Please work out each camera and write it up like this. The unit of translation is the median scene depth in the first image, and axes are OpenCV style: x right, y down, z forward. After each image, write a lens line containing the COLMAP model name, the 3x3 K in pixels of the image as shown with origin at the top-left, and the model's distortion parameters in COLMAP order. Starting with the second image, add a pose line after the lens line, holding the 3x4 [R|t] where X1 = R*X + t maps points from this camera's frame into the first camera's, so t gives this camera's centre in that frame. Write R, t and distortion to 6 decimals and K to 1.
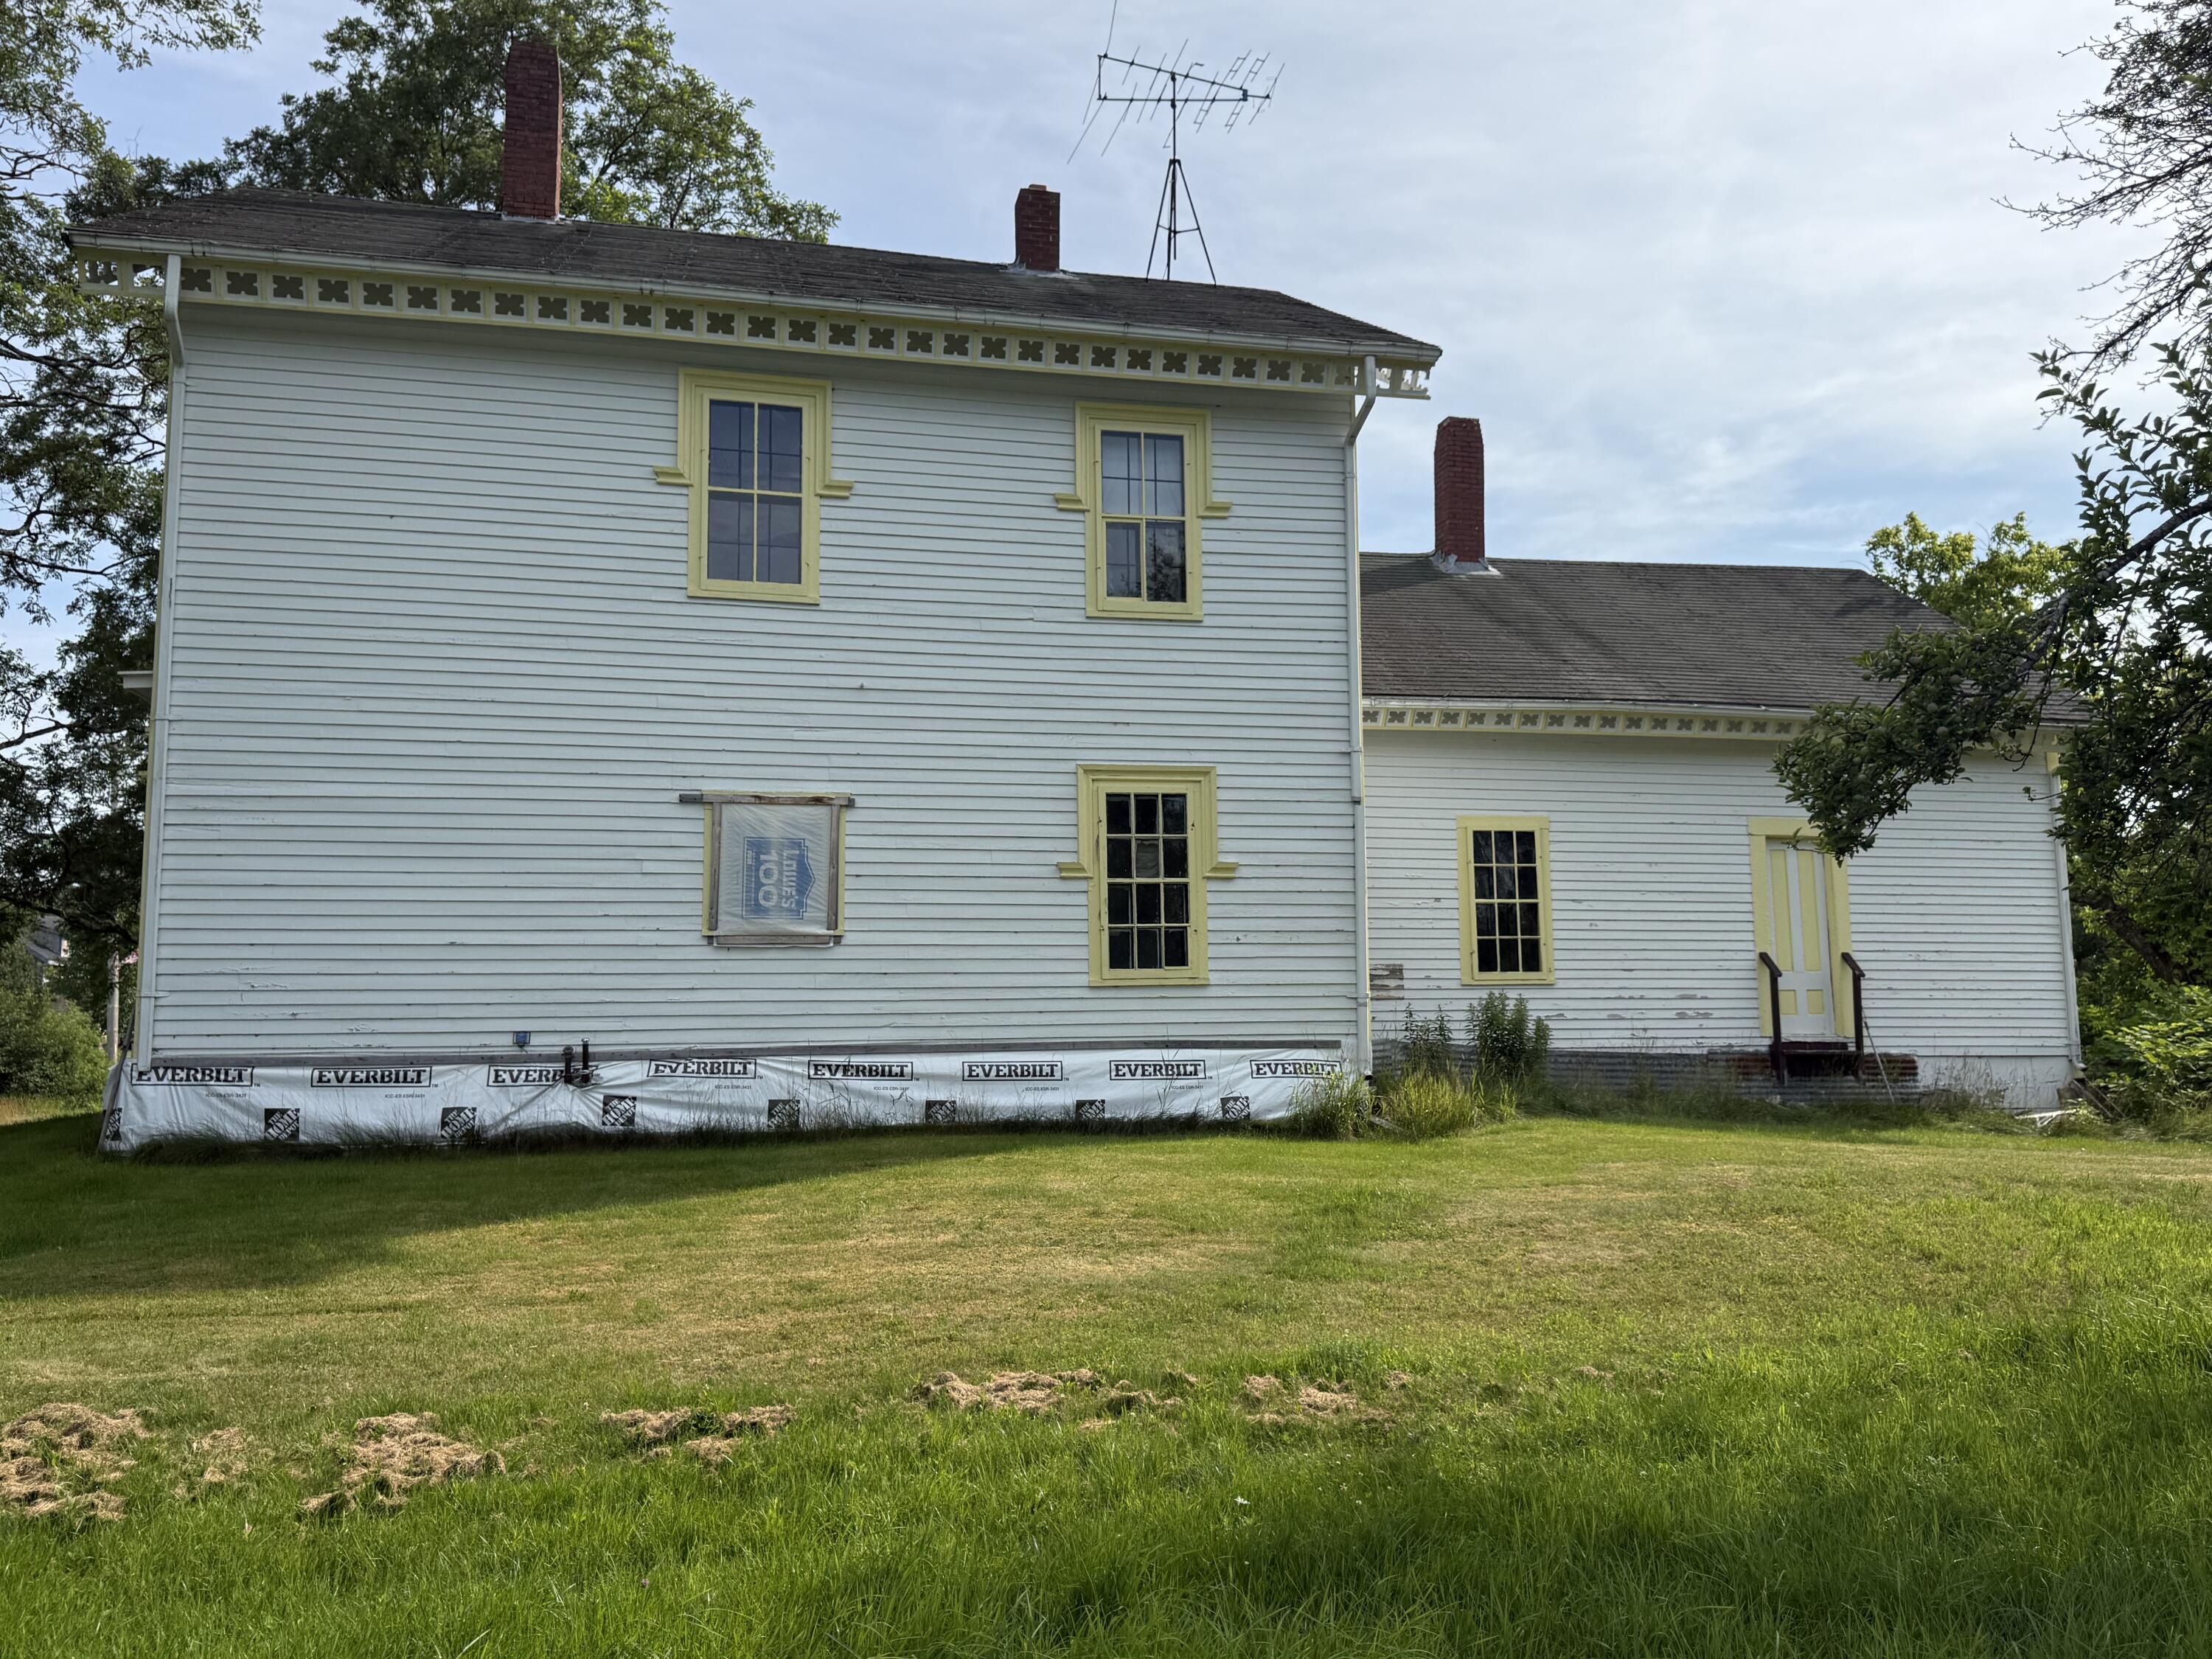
lens RADIAL K [[1699.0, 0, 1115.3], [0, 1699.0, 823.0], [0, 0, 1]] dist [0.171256, -0.344499]
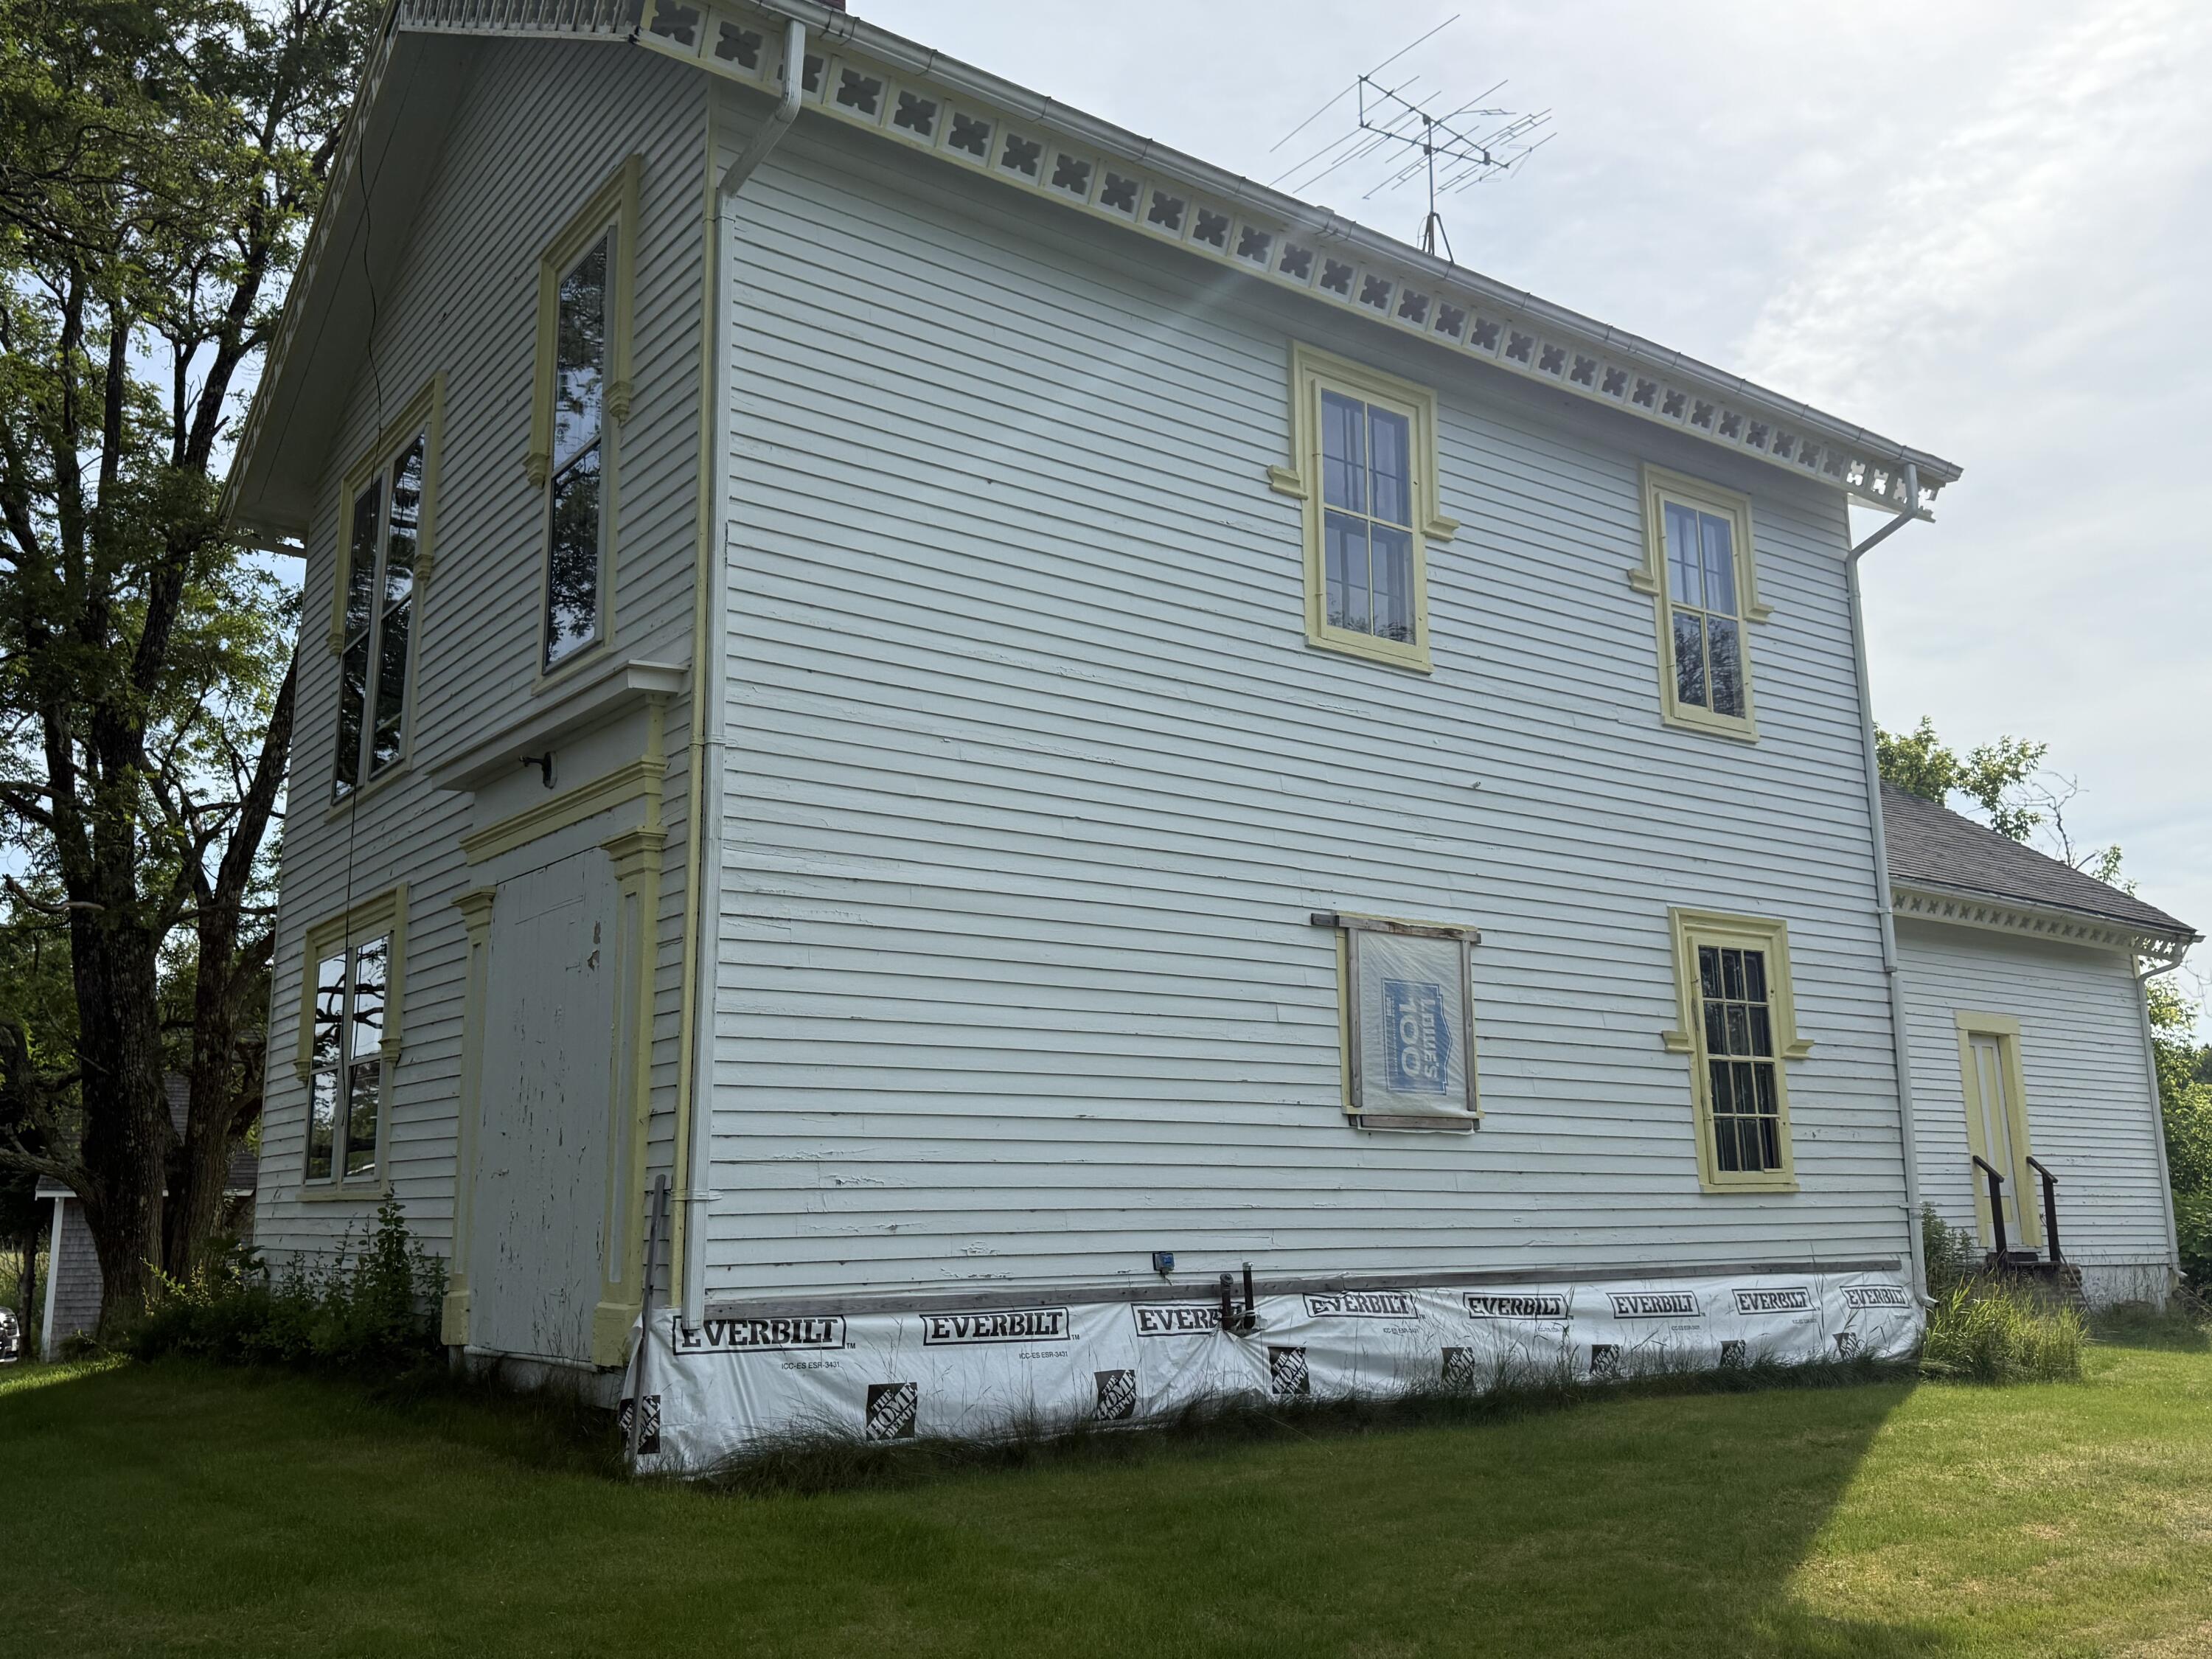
lens RADIAL K [[1864.0, 0, 1105.4], [0, 1864.0, 842.2], [0, 0, 1]] dist [0.159039, -0.284785]
pose [[0.917304, 0.075119, 0.391038, -0.632483], [-0.041594, 0.994748, -0.093521, 0.029551], [-0.396010, 0.069523, 0.915611, 0.310875]]
